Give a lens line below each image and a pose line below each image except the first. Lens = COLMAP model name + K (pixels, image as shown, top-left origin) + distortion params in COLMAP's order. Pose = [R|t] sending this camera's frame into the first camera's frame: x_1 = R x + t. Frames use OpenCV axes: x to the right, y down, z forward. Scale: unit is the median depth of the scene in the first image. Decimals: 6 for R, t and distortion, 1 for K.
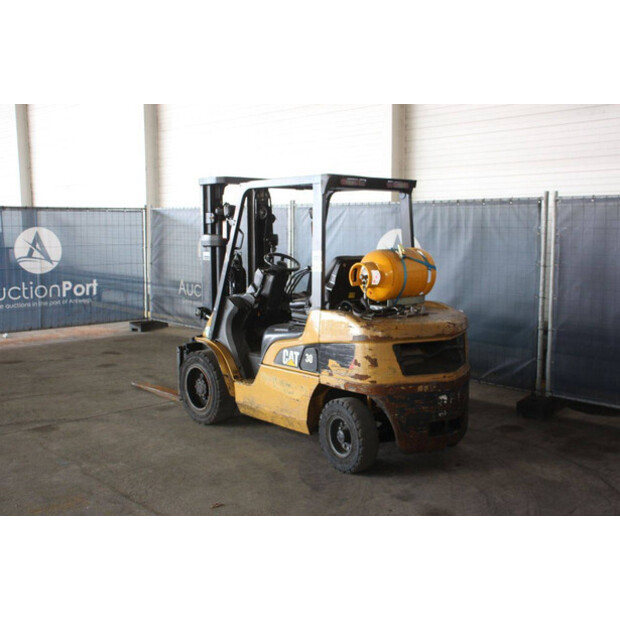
lens RADIAL K [[728.0, 0, 309.5], [0, 728.0, 311.1], [0, 0, 1]] dist [0.010384, 0.000000]
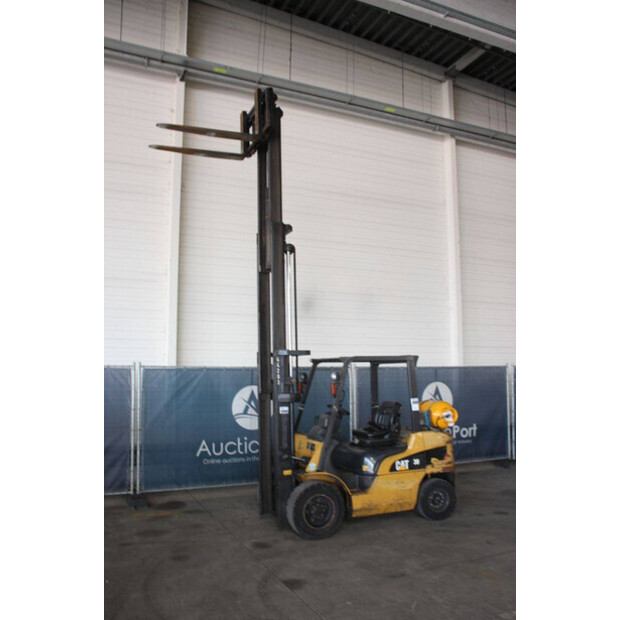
lens RADIAL K [[537.9, 0, 310.7], [0, 537.9, 321.8], [0, 0, 1]] dist [-0.113231, 0.055505]
pose [[0.312962, 0.084911, 0.945963, -1.256190], [0.119329, 0.984588, -0.127856, -0.125480], [-0.942240, 0.152895, 0.298006, 0.793320]]
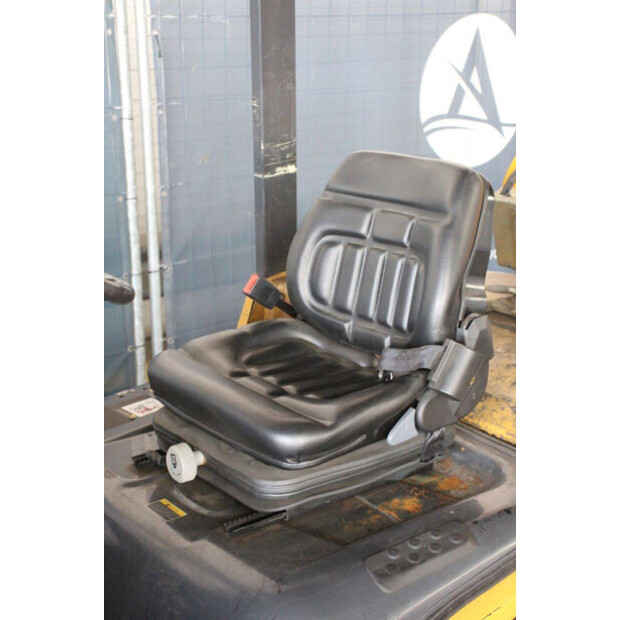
lens RADIAL K [[1060.5, 0, 313.7], [0, 1060.5, 314.3], [0, 0, 1]] dist [0.225522, 0.000000]
pose [[0.074483, -0.290807, 0.953878, -0.322084], [0.110824, 0.953024, 0.281893, -0.136848], [-0.991045, 0.084716, 0.103212, 1.028512]]
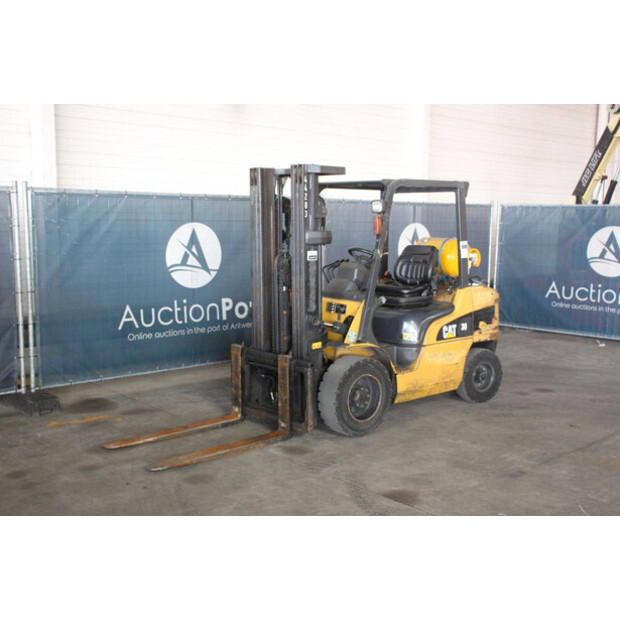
lens RADIAL K [[733.2, 0, 310.4], [0, 733.2, 303.5], [0, 0, 1]] dist [-0.013089, 0.000000]
pose [[0.014561, -0.118328, 0.992868, -1.234772], [0.107827, 0.987368, 0.116091, -0.148003], [-0.994063, 0.105367, 0.027136, 1.198518]]
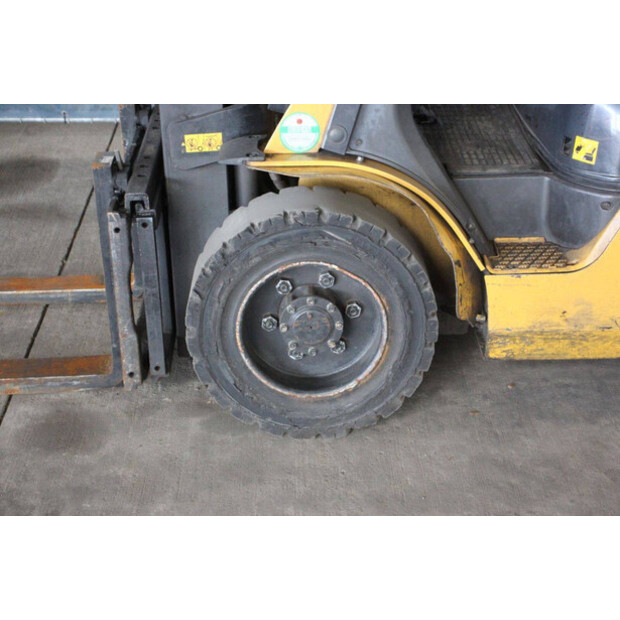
lens RADIAL K [[1221.1, 0, 310.3], [0, 1221.1, 309.8], [0, 0, 1]] dist [0.230701, 0.000000]
pose [[0.654331, -0.324194, 0.683191, -0.568208], [0.100802, 0.932773, 0.346084, -0.084739], [-0.749460, -0.157587, 0.643021, 0.796527]]
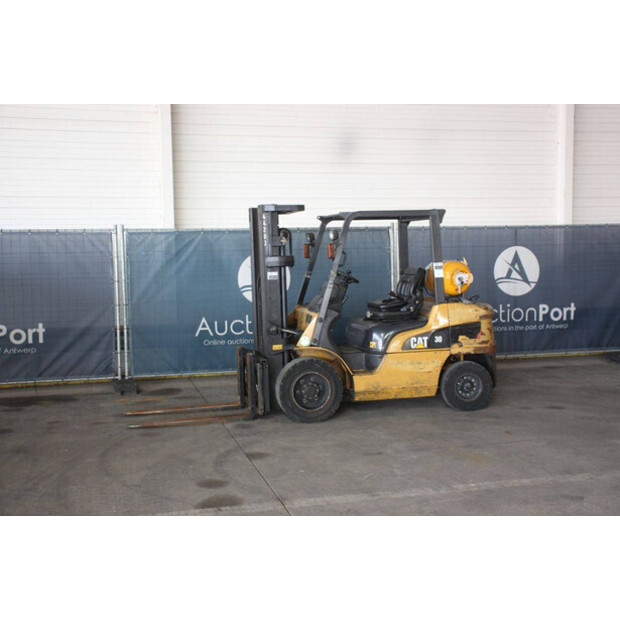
lens RADIAL K [[811.1, 0, 310.4], [0, 811.1, 307.0], [0, 0, 1]] dist [0.016384, 0.000000]
pose [[0.468624, -0.075680, 0.880150, -1.453968], [0.123899, 0.992106, 0.019339, -0.056195], [-0.874666, 0.099987, 0.474301, 0.457198]]
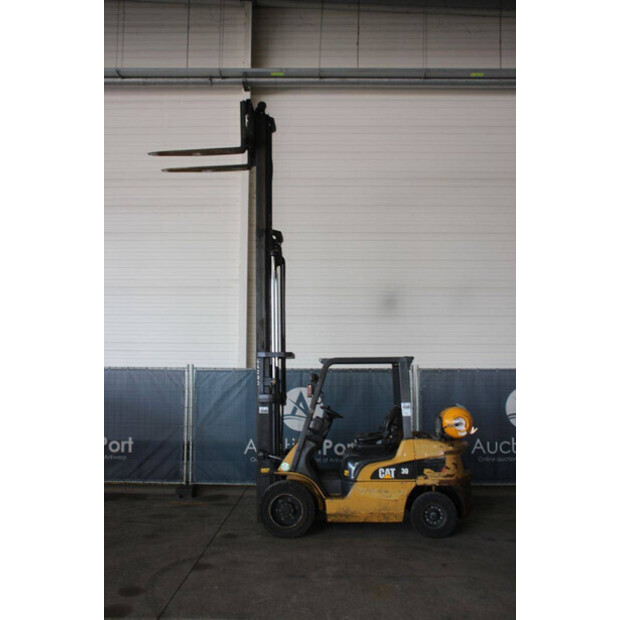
lens RADIAL K [[605.7, 0, 314.1], [0, 605.7, 318.4], [0, 0, 1]] dist [-0.067092, 0.000000]
pose [[0.691423, 0.066198, 0.719411, -1.076924], [0.086741, 0.980983, -0.173634, -0.049493], [-0.717224, 0.182457, 0.672532, 0.195271]]
